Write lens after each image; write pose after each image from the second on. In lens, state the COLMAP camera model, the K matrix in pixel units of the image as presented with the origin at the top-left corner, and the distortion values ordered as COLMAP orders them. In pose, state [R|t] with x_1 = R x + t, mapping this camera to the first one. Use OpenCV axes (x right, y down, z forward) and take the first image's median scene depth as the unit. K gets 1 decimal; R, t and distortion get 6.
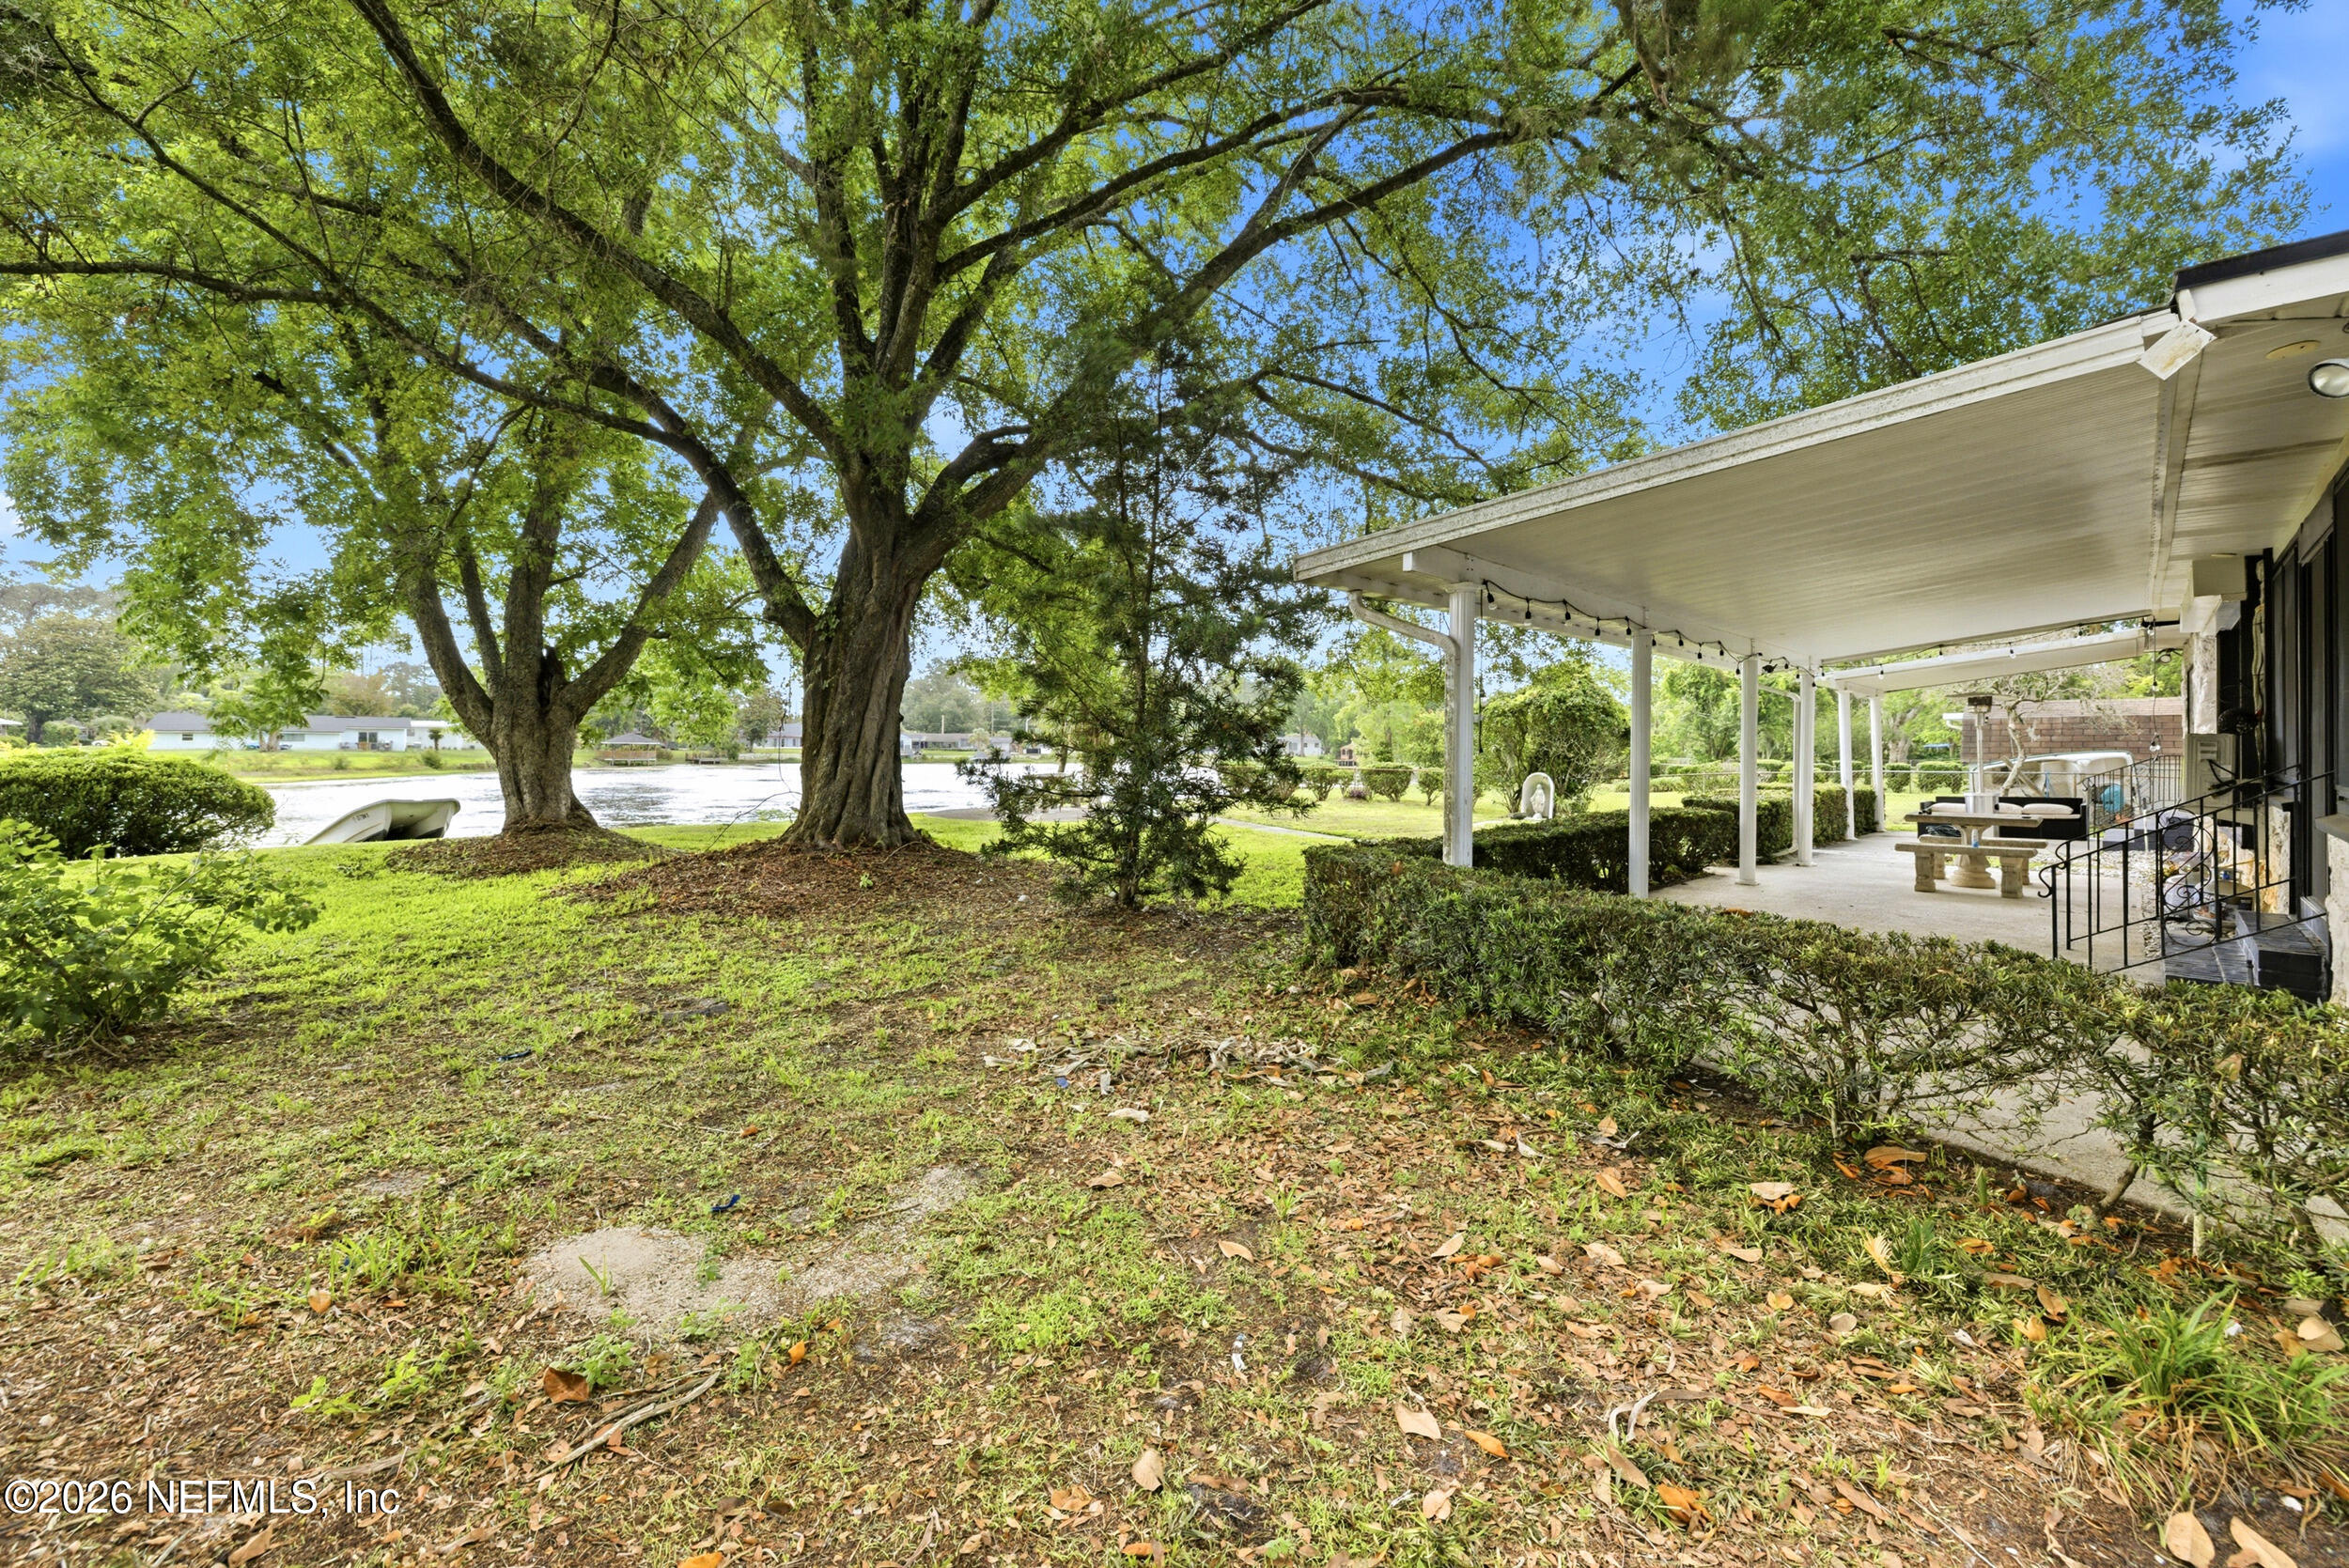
lens RADIAL K [[995.1, 0, 1173.3], [0, 995.1, 762.0], [0, 0, 1]] dist [-0.000464, -0.000060]
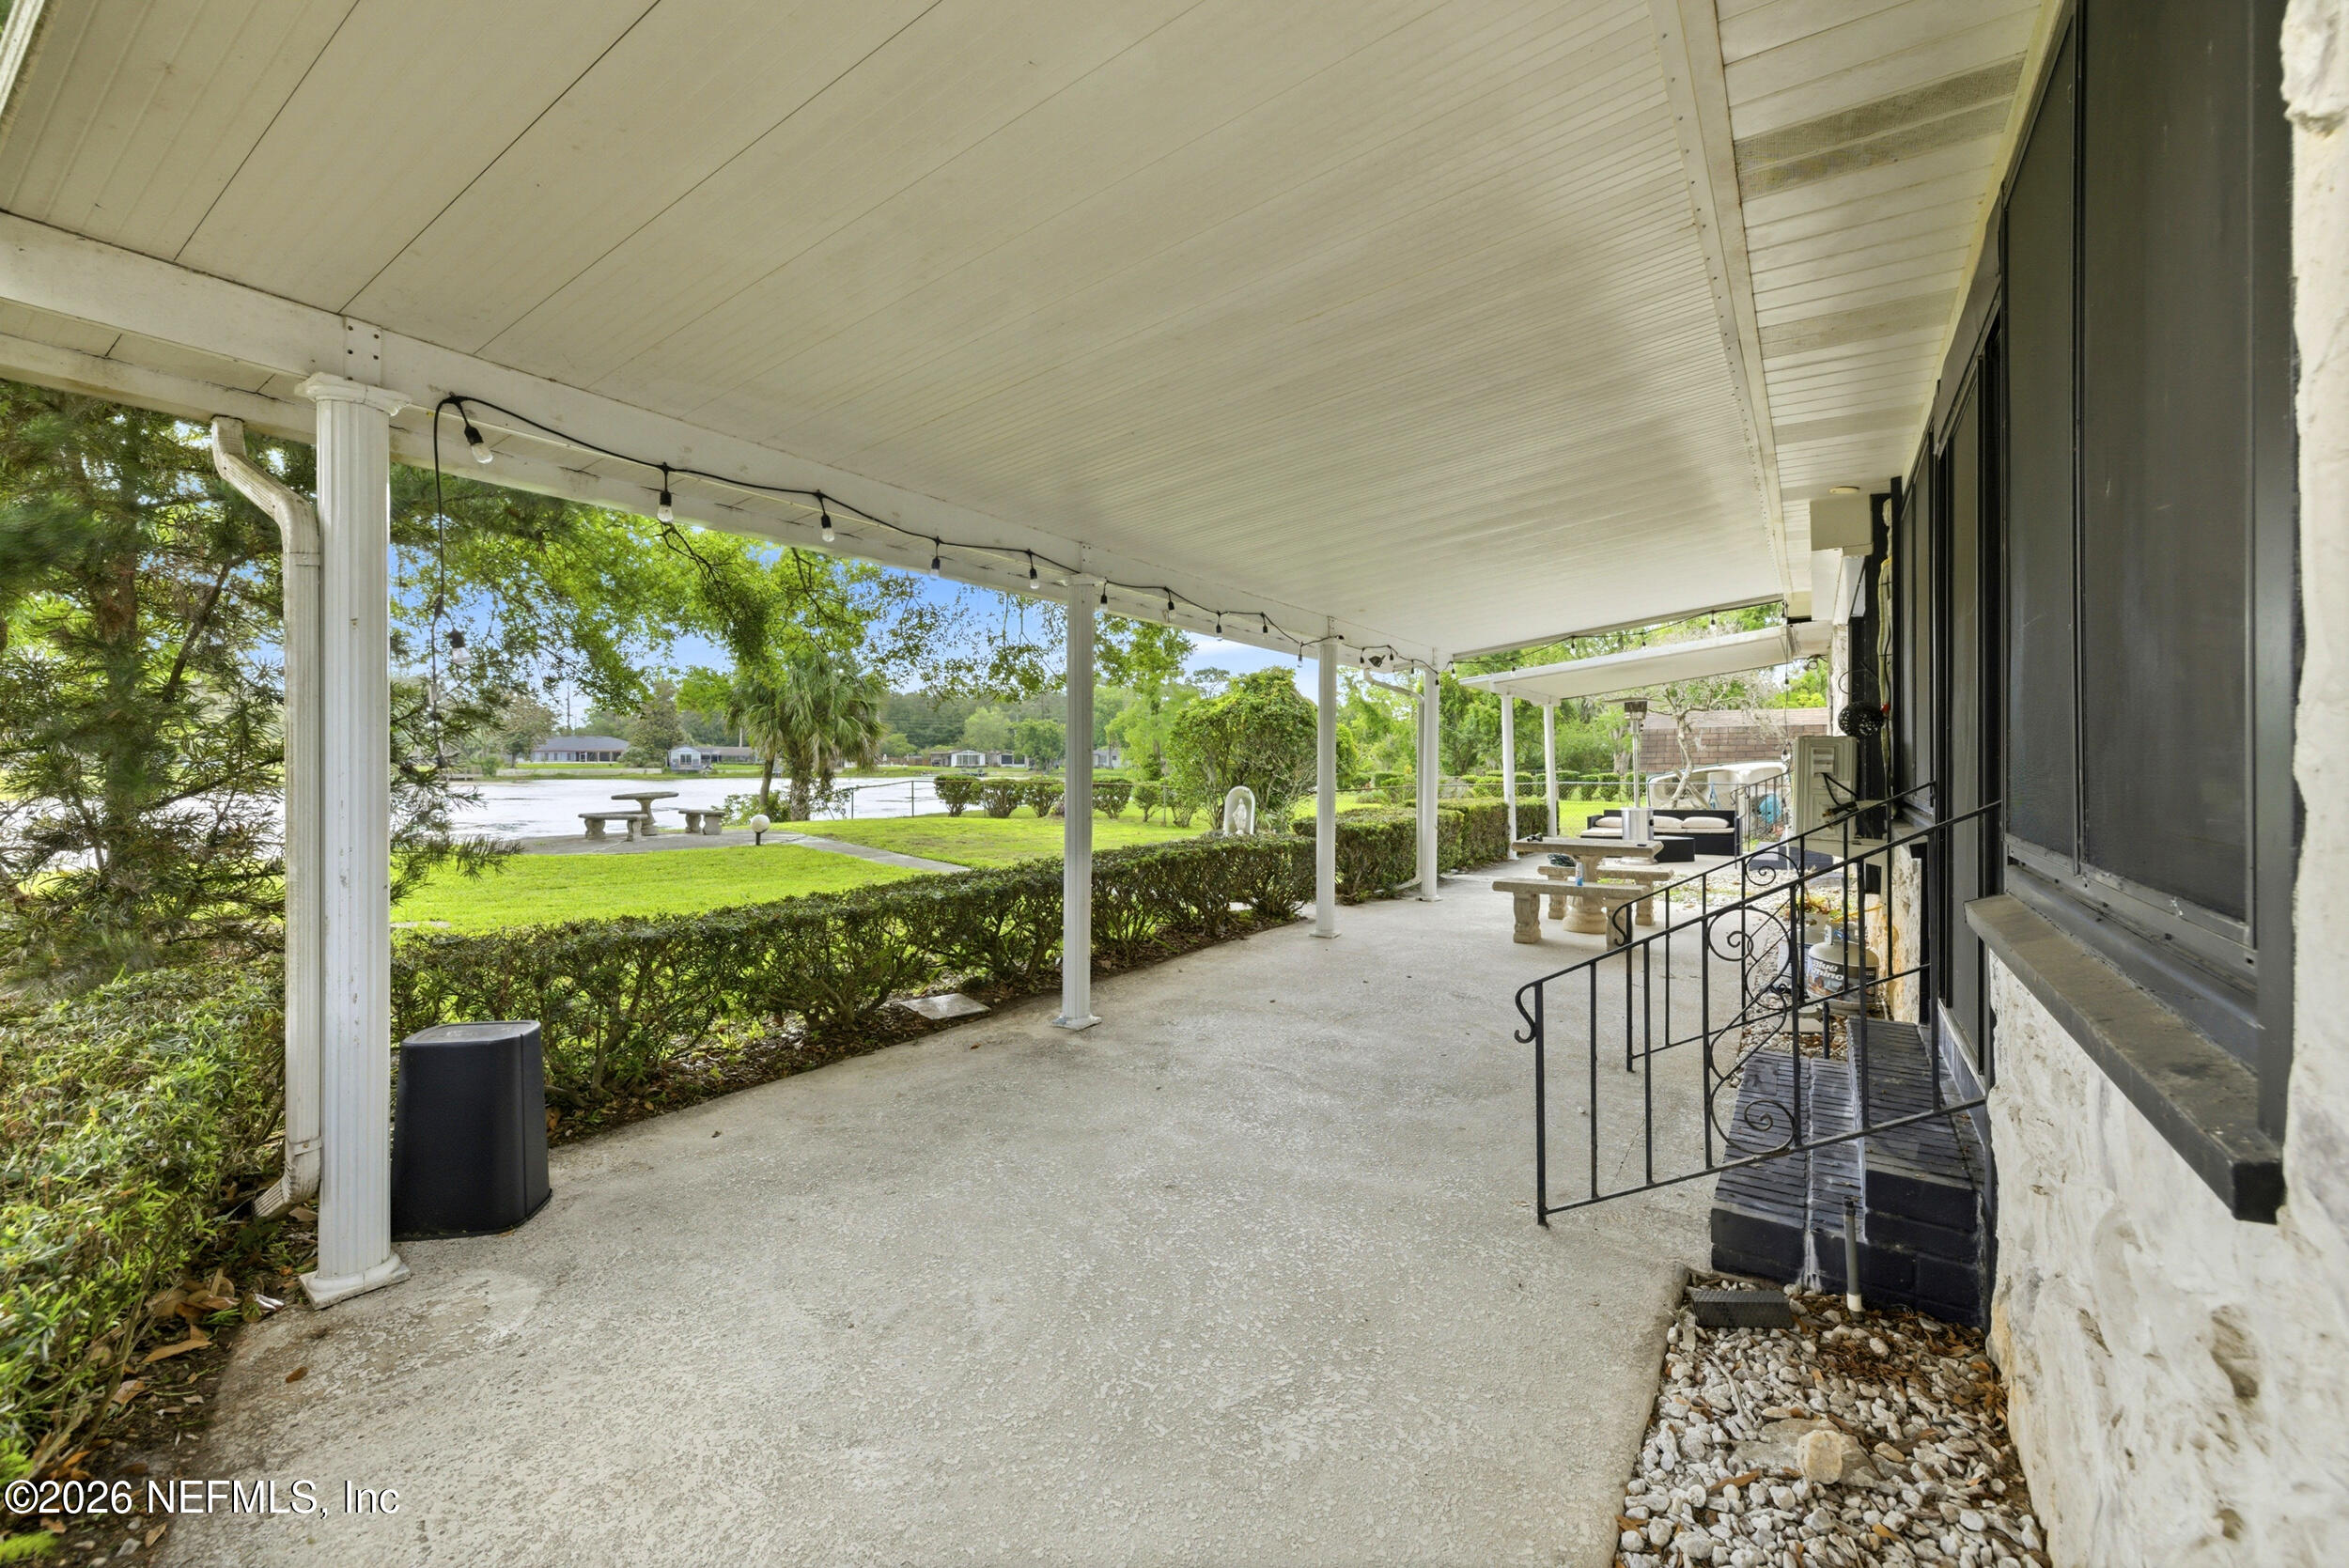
lens RADIAL K [[945.0, 0, 1174.5], [0, 945.0, 784.0], [0, 0, 1]] dist [-0.000313, 0.000064]
pose [[0.985021, -0.008043, 0.172247, 0.226559], [0.006262, 0.999921, 0.010882, -0.002324], [-0.172320, -0.009641, 0.984994, 0.201120]]
